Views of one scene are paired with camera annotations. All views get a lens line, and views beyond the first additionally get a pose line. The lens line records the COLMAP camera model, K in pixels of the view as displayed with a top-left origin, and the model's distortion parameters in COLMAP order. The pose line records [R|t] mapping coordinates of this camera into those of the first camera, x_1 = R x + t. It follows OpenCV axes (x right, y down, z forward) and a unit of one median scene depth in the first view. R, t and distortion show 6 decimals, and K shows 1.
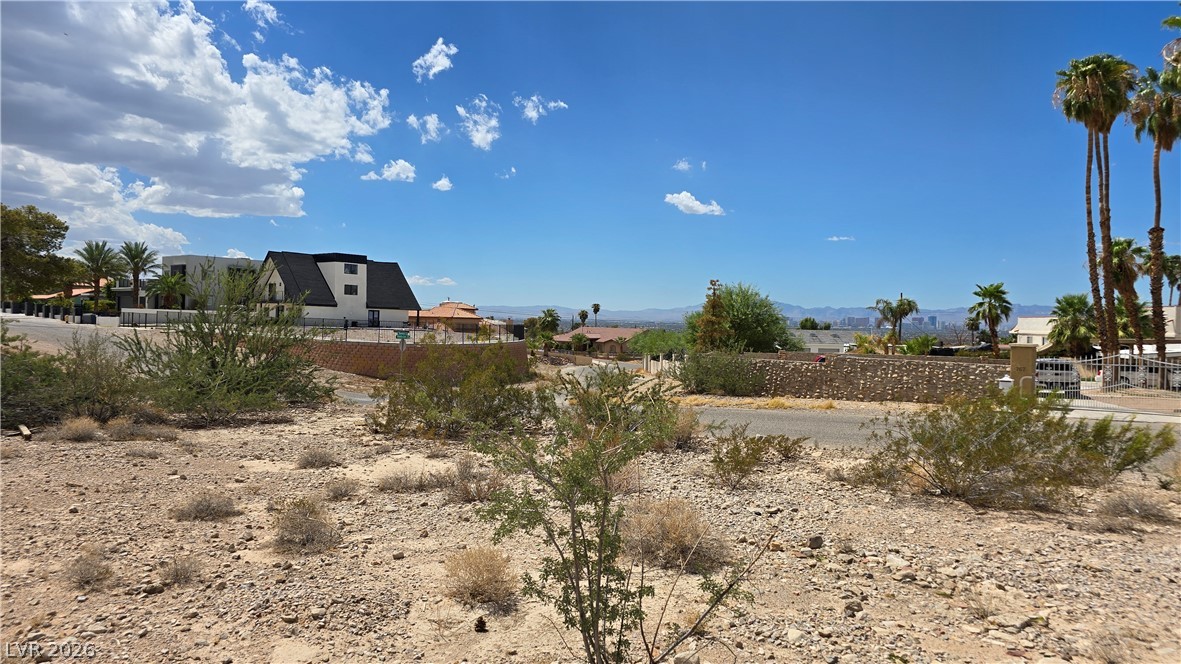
lens RADIAL K [[783.4, 0, 594.6], [0, 783.4, 325.8], [0, 0, 1]] dist [0.076431, -0.067999]
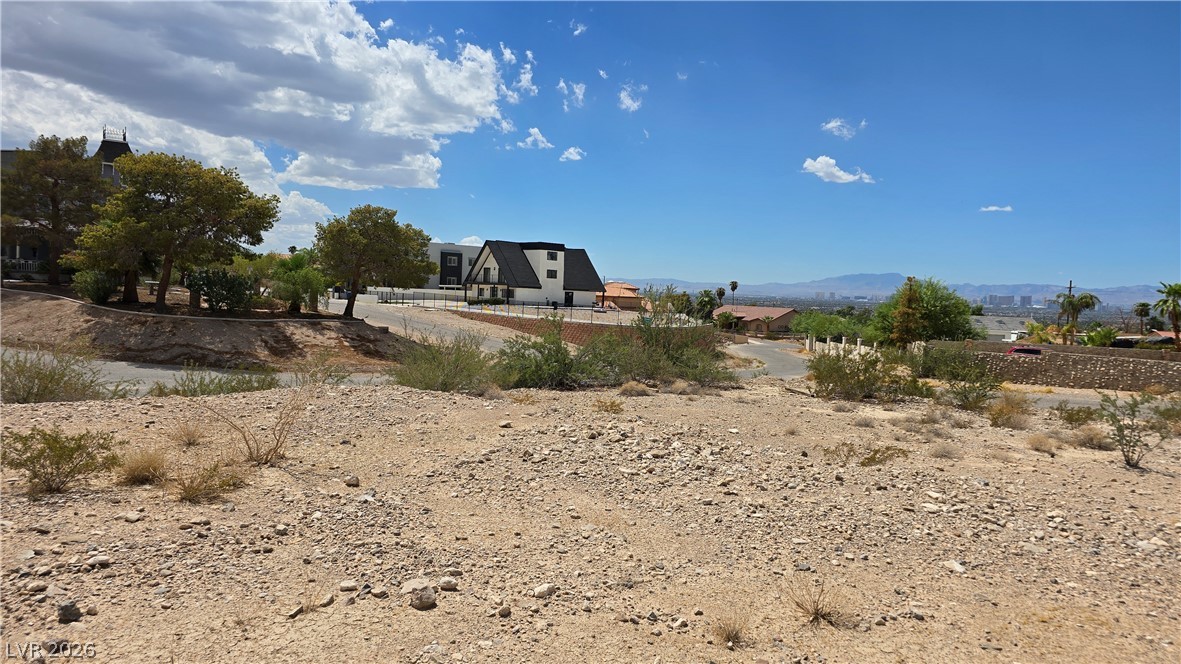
lens RADIAL K [[783.4, 0, 592.5], [0, 783.4, 336.7], [0, 0, 1]] dist [0.076431, -0.067999]
pose [[0.988302, 0.025747, -0.150322, -0.165114], [-0.018465, 0.998596, 0.049641, -0.026049], [0.151389, -0.046285, 0.987390, -0.269773]]
